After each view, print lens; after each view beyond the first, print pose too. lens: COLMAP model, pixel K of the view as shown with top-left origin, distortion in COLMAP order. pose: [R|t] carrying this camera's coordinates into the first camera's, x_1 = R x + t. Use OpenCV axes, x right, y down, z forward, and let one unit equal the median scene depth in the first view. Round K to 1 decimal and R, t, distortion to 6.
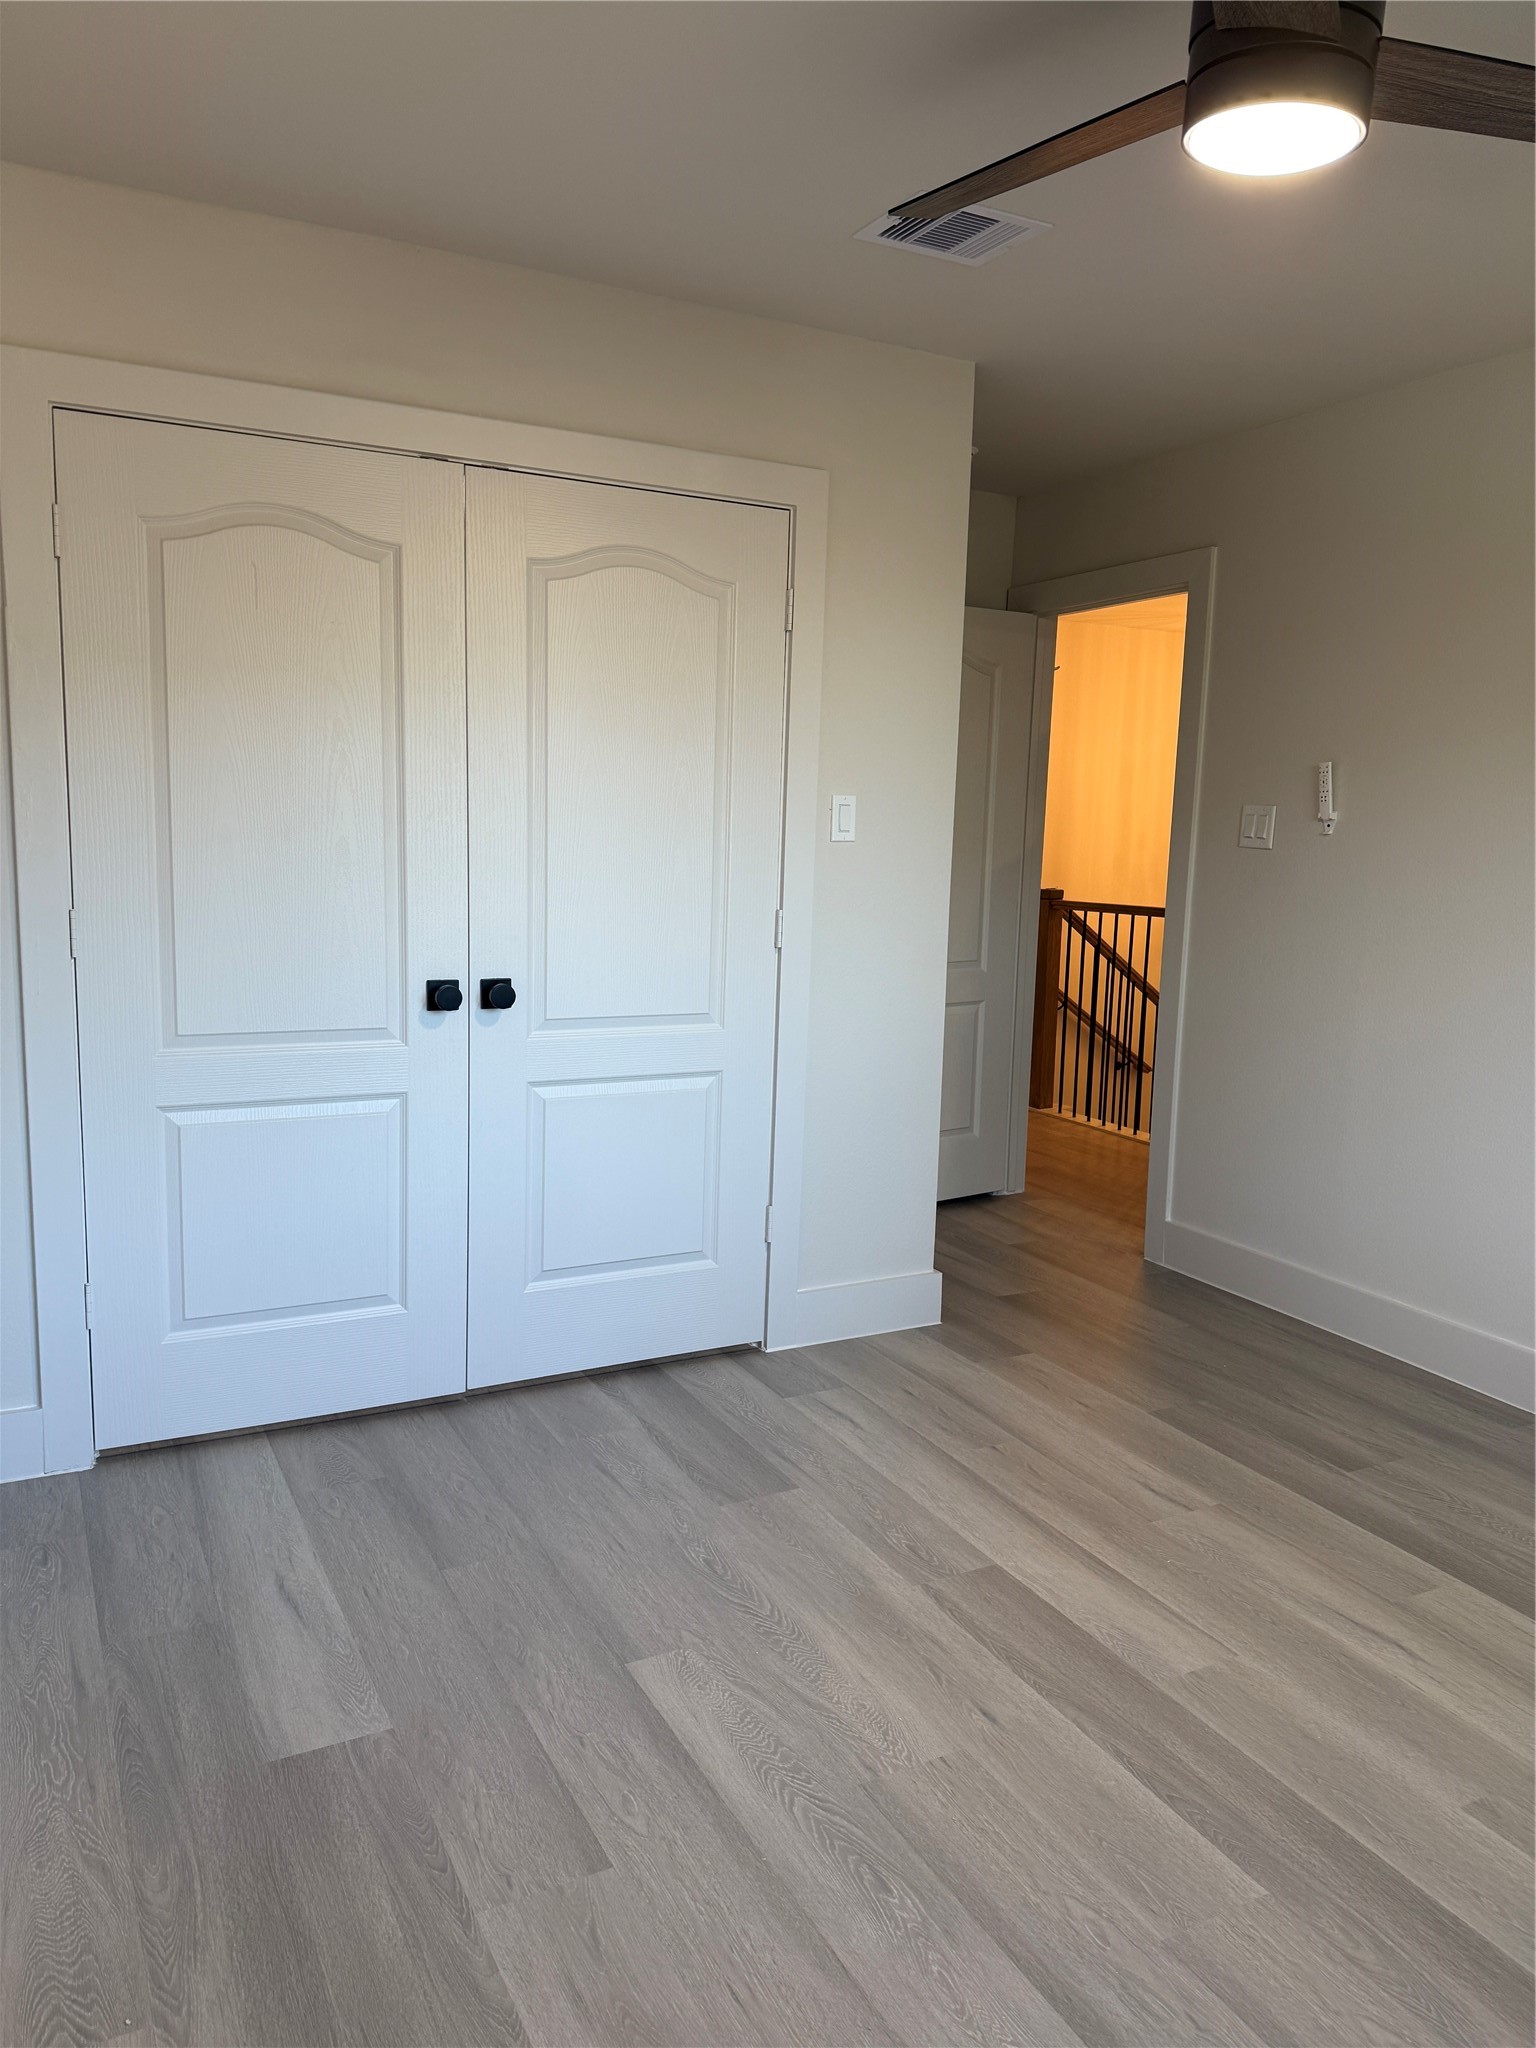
lens RADIAL K [[1460.0, 0, 765.8], [0, 1460.0, 1007.9], [0, 0, 1]] dist [0.004225, -0.010601]
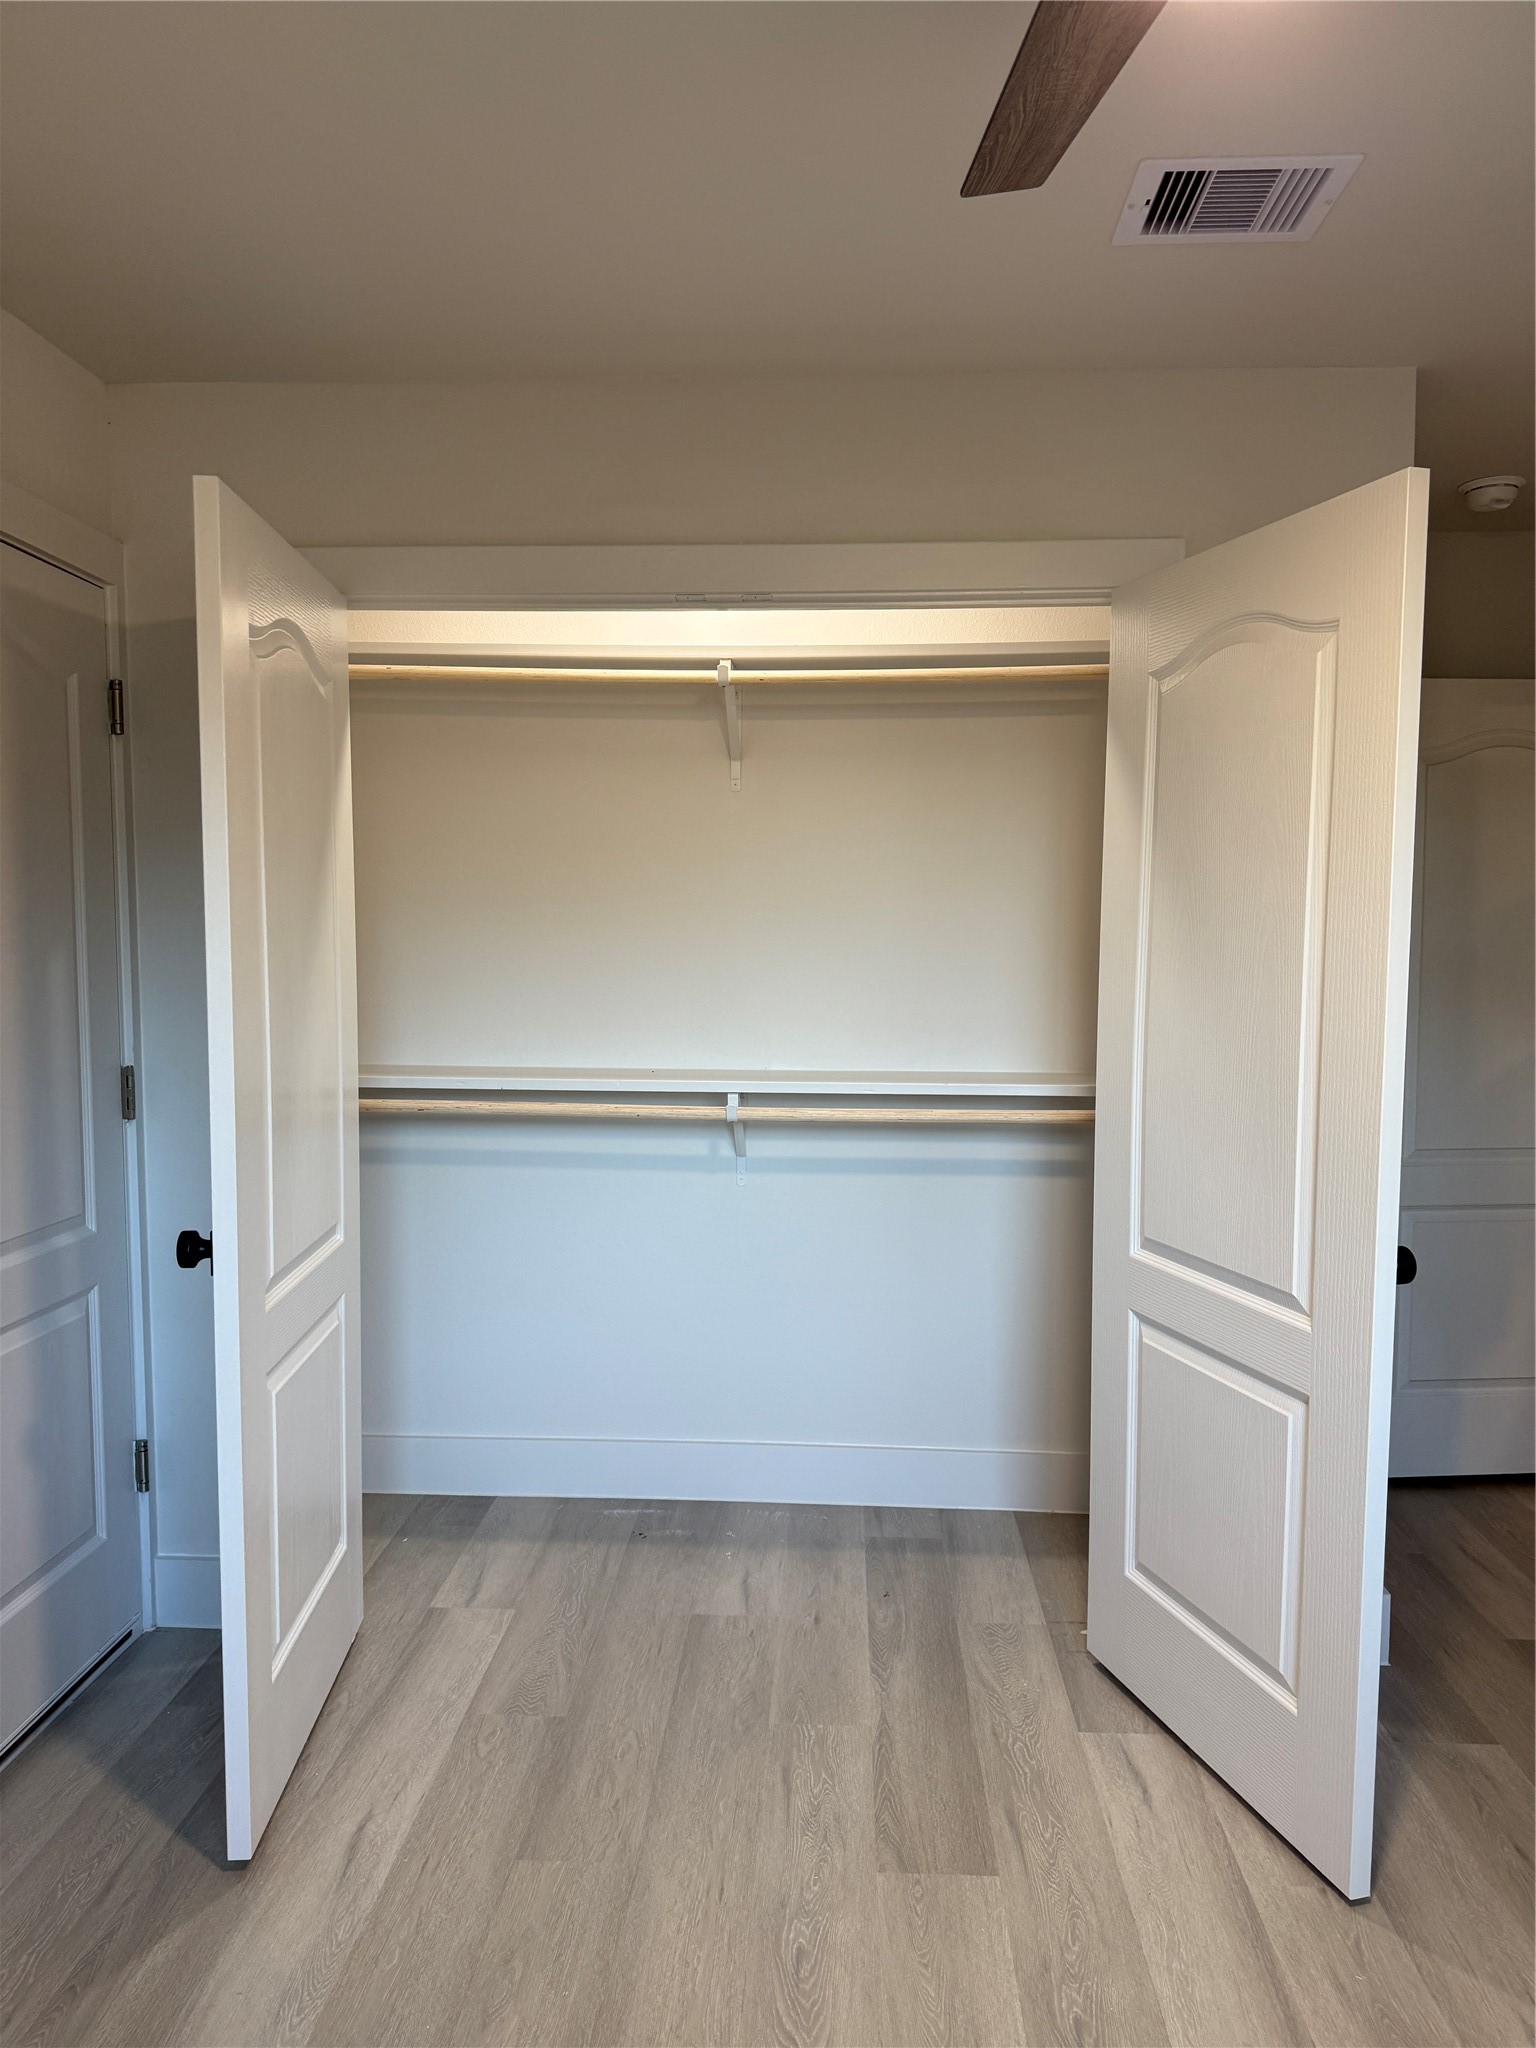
lens RADIAL K [[1460.0, 0, 768.3], [0, 1460.0, 1044.9], [0, 0, 1]] dist [0.004225, -0.010601]
pose [[0.861136, 0.027893, -0.507608, 0.304524], [-0.058395, 0.997312, -0.044263, -0.061527], [0.505009, 0.067758, 0.860450, 0.273346]]
